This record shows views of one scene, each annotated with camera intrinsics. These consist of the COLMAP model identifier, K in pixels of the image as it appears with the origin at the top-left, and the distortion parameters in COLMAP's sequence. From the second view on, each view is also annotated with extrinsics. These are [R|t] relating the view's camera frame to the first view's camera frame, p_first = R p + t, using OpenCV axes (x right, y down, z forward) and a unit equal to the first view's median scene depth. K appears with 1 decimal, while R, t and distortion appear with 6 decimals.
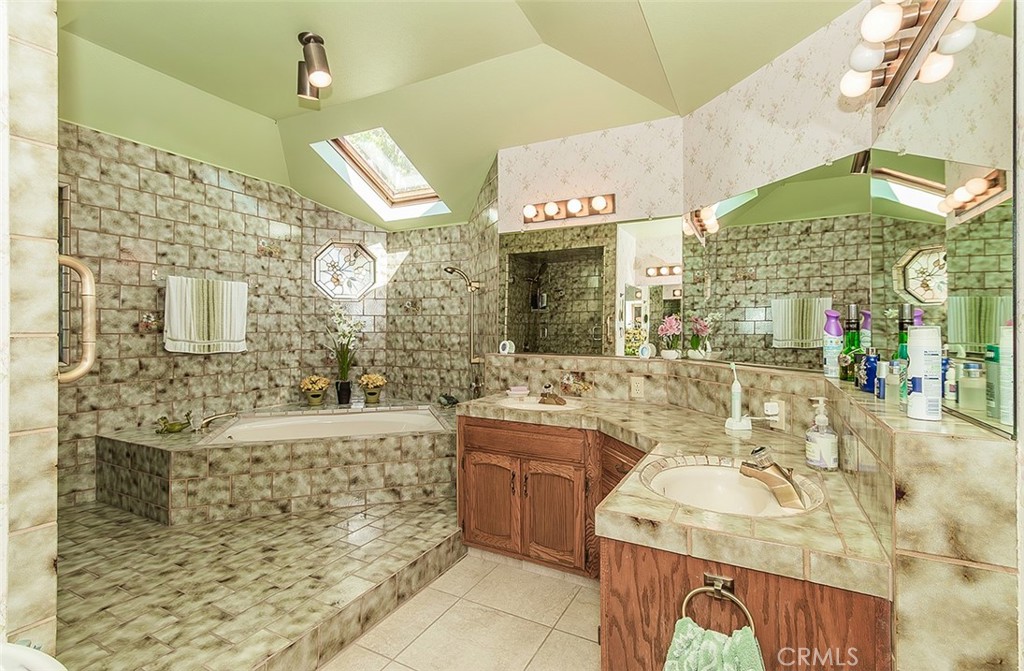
lens RADIAL K [[464.4, 0, 511.9], [0, 464.4, 328.5], [0, 0, 1]] dist [0.001107, -0.000701]
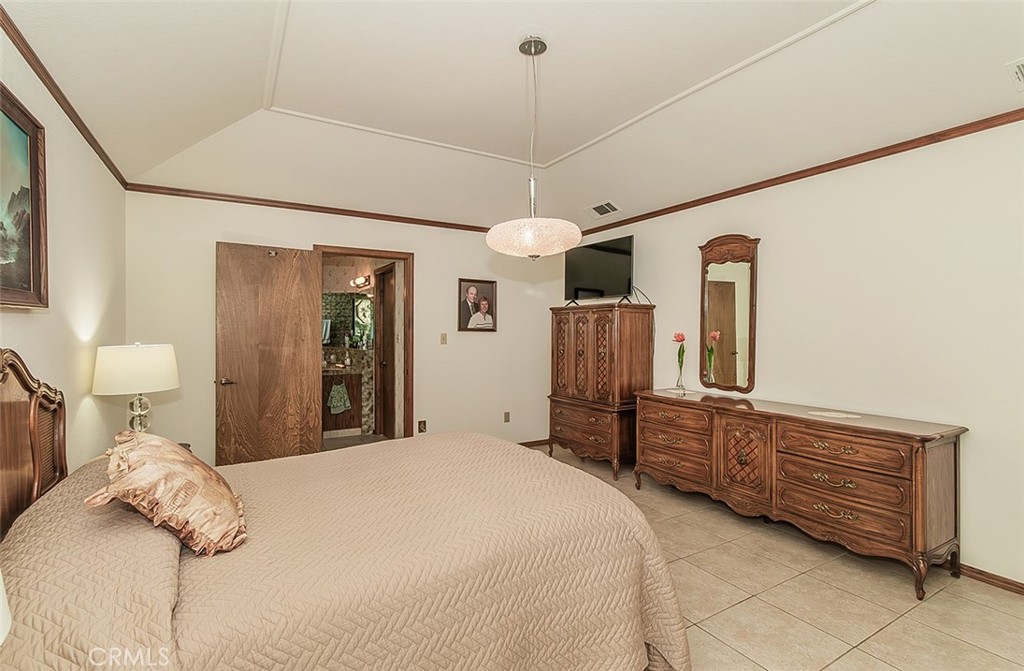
lens RADIAL K [[464.4, 0, 511.9], [0, 464.4, 328.5], [0, 0, 1]] dist [0.001107, -0.000701]
pose [[0.508710, 0.000506, 0.860938, -1.164812], [-0.001612, 0.999999, 0.000365, -0.036802], [-0.860936, -0.001574, 0.508710, -1.297290]]
